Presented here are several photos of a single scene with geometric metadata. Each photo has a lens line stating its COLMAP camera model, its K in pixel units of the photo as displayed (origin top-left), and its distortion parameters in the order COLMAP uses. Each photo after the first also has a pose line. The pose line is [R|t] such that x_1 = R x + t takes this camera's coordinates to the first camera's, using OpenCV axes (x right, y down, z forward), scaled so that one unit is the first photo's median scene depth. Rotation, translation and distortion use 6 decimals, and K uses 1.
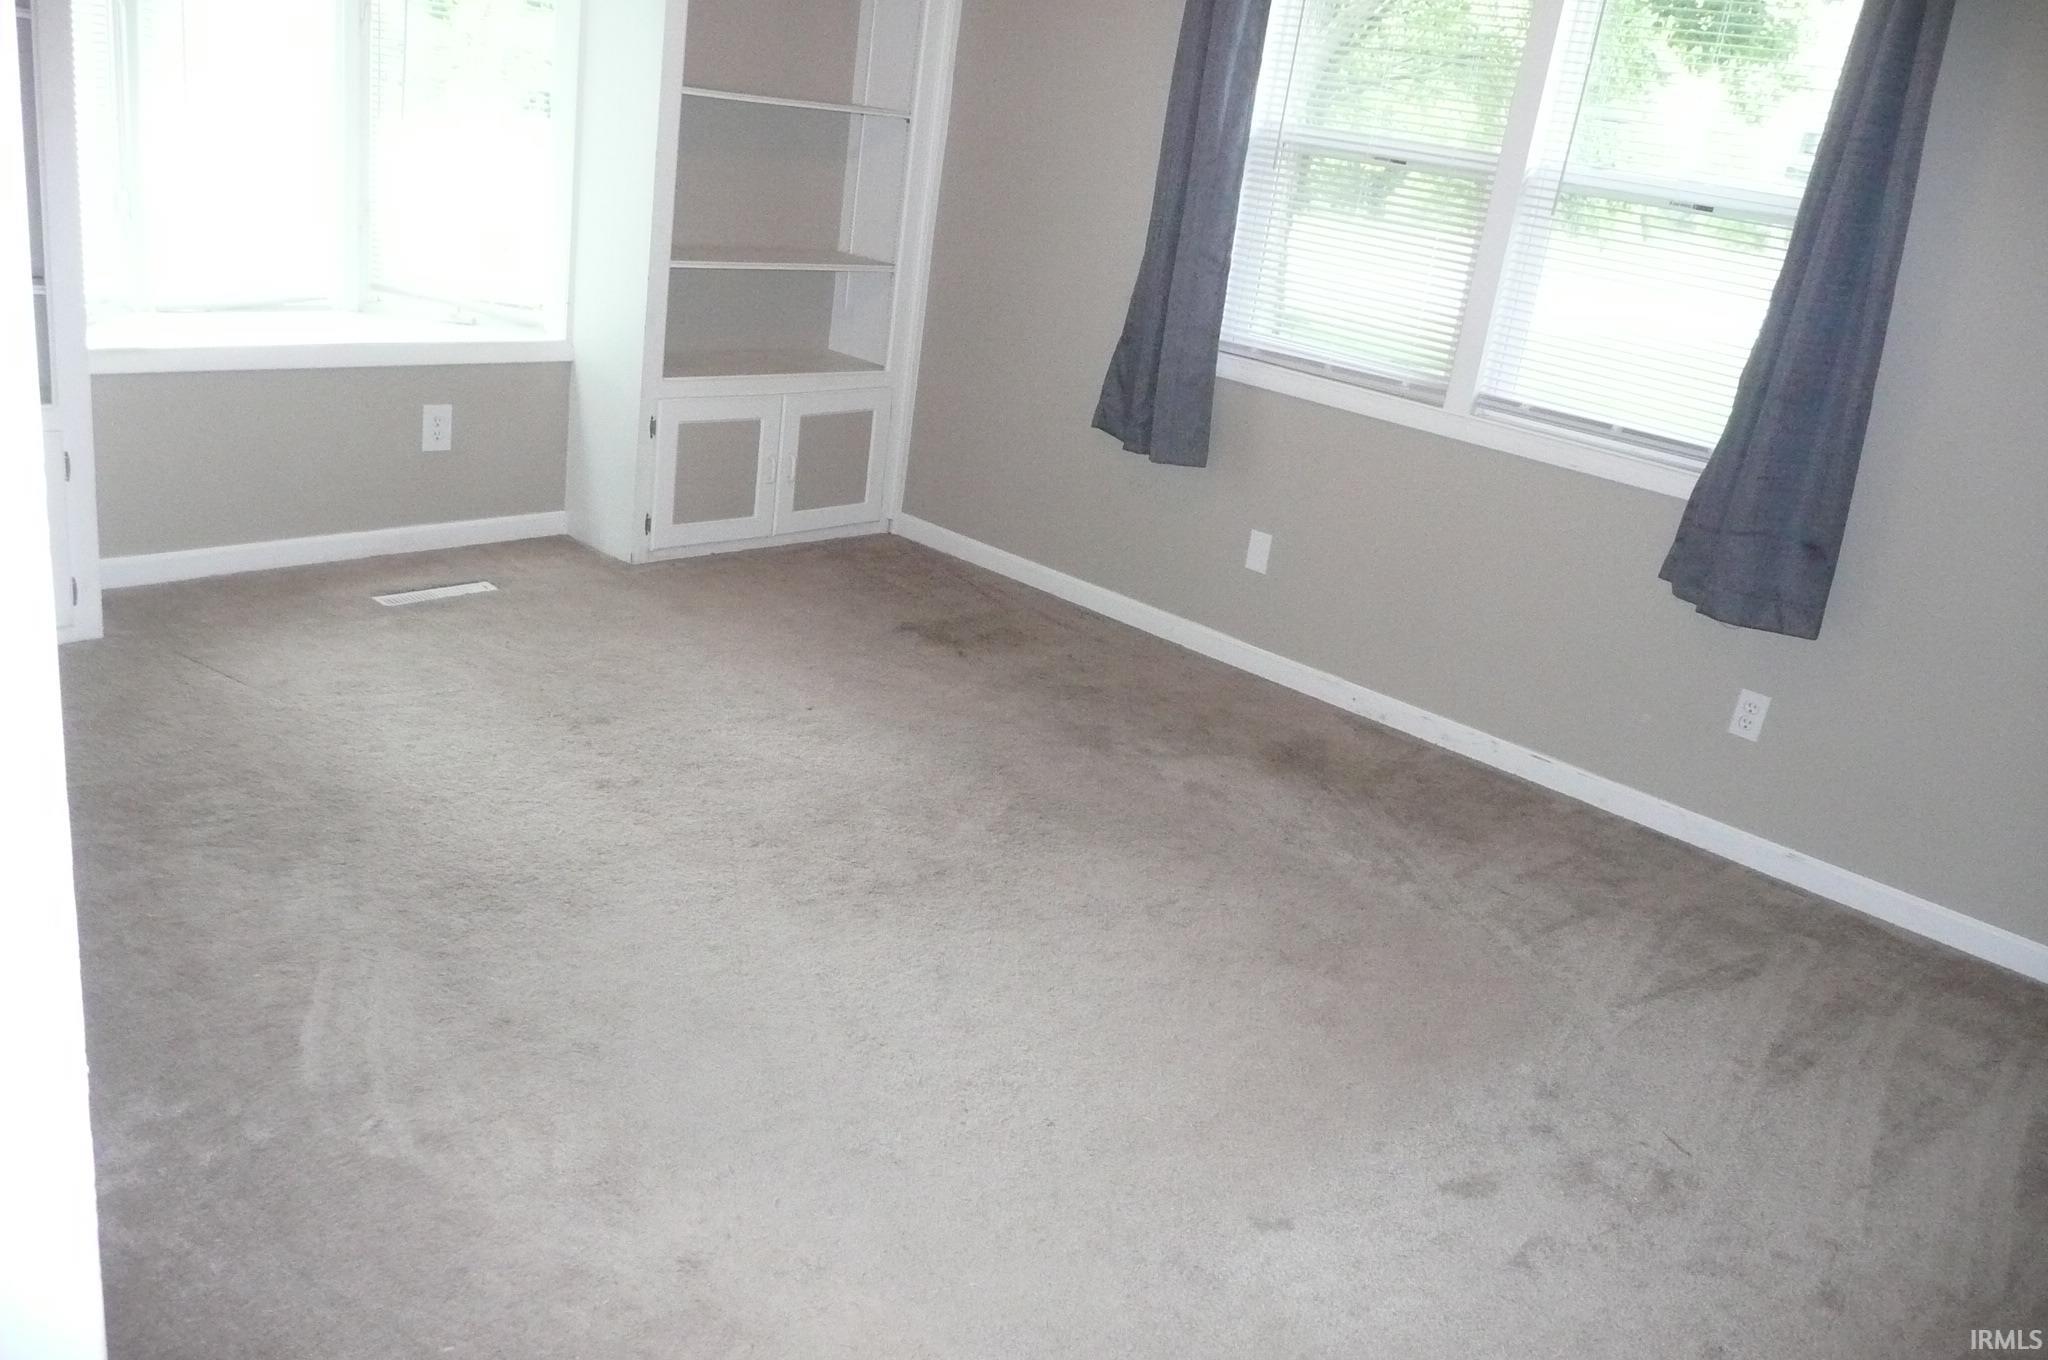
lens RADIAL K [[1656.6, 0, 1011.3], [0, 1656.6, 673.2], [0, 0, 1]] dist [-0.029708, 0.020710]
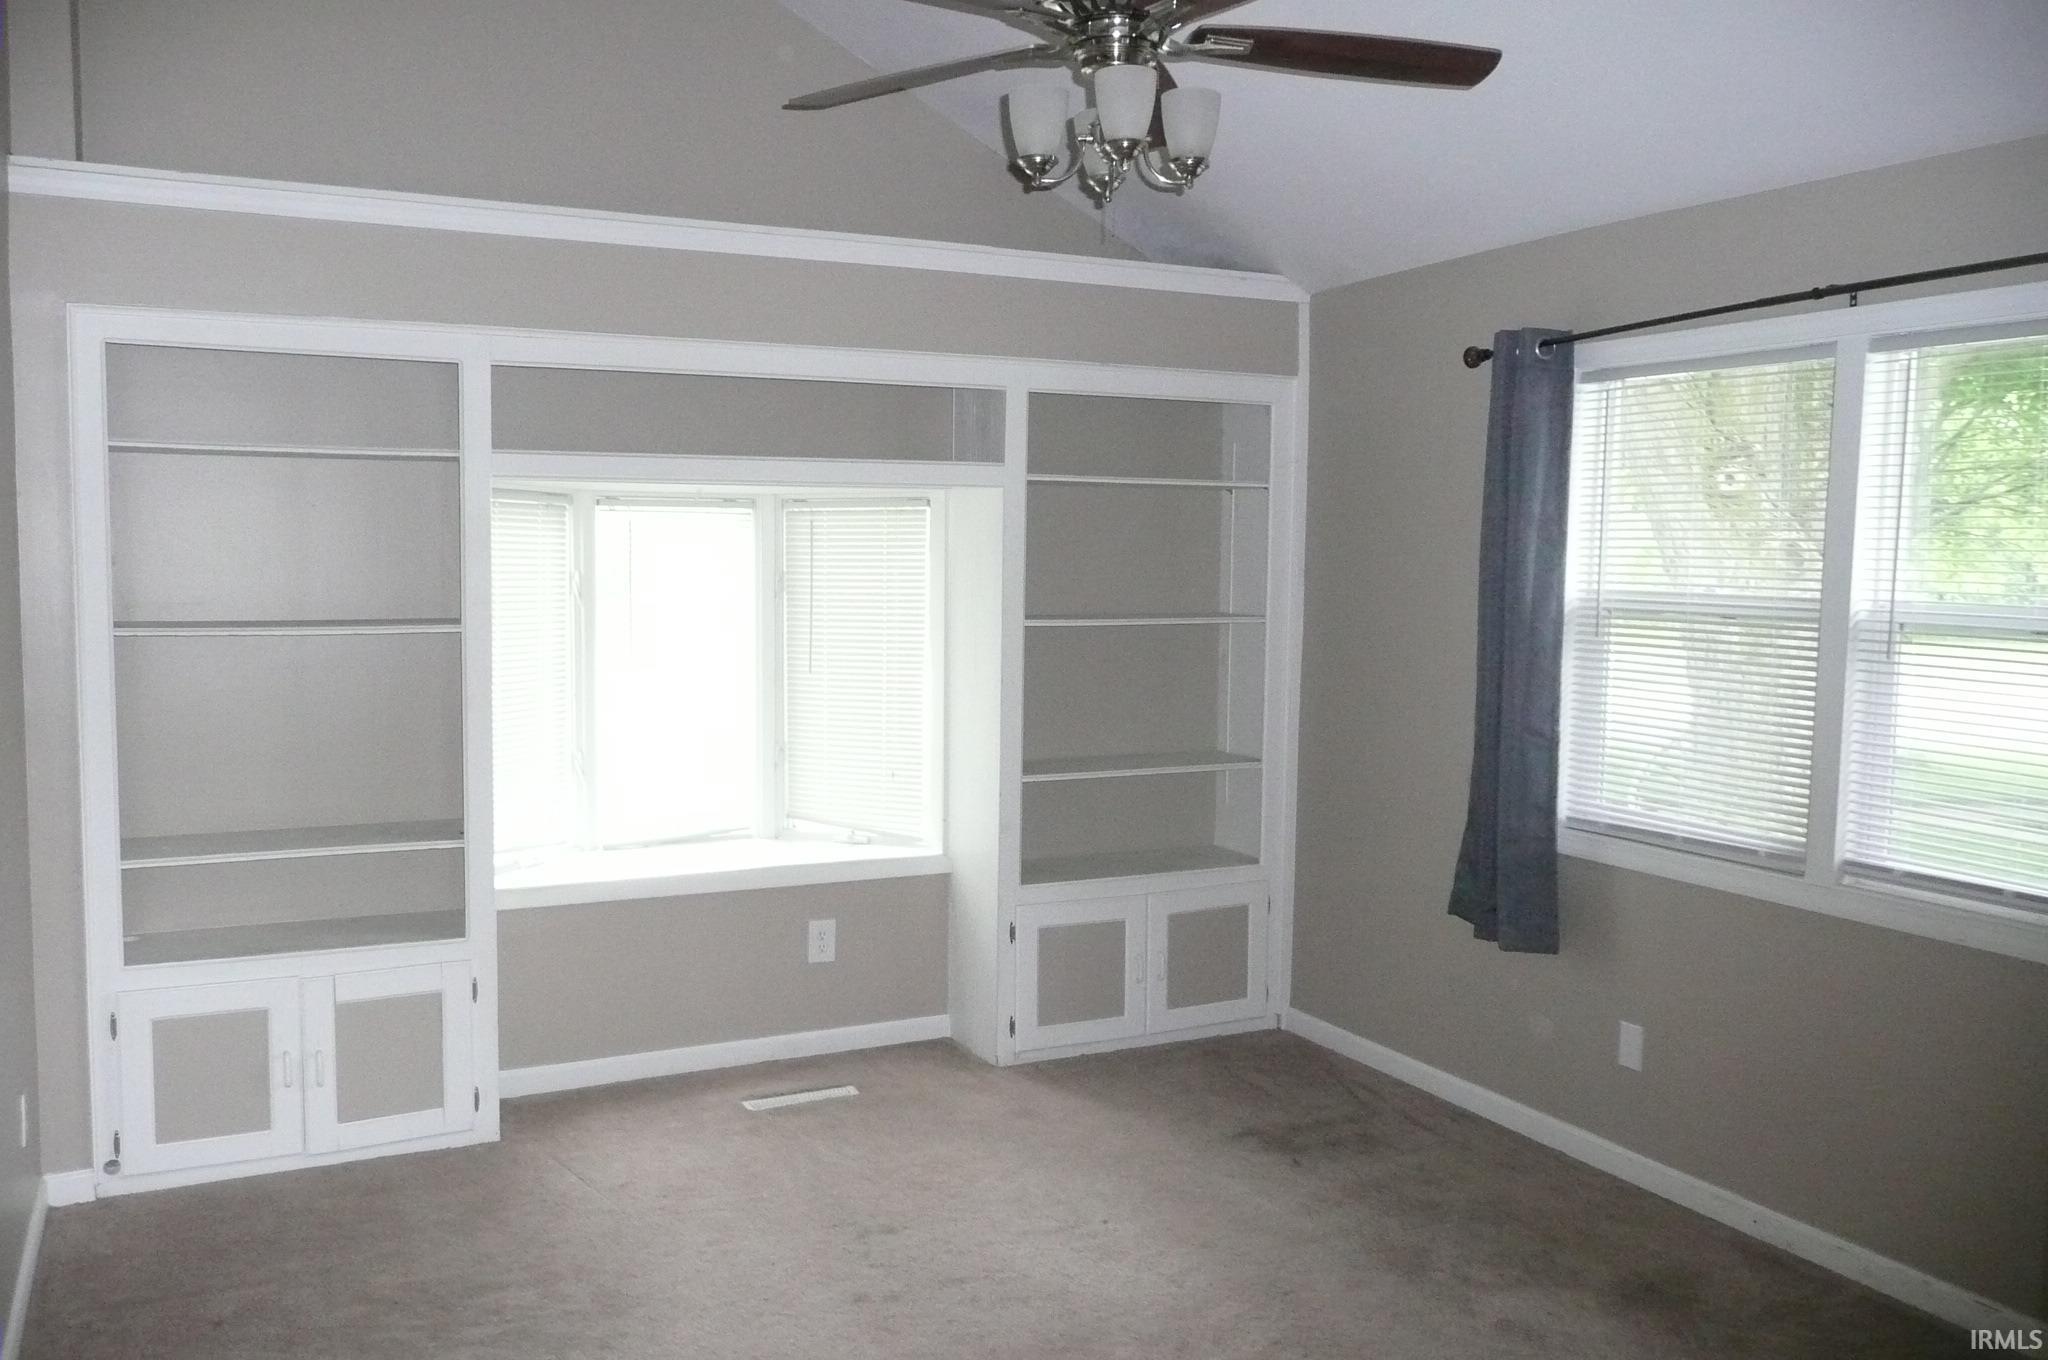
lens RADIAL K [[1656.6, 0, 1011.3], [0, 1656.6, 673.2], [0, 0, 1]] dist [-0.029708, 0.020710]
pose [[0.928212, -0.094926, -0.359737, 0.175623], [-0.010690, 0.959699, -0.280827, -0.012720], [0.371897, 0.264513, 0.889790, 0.027851]]
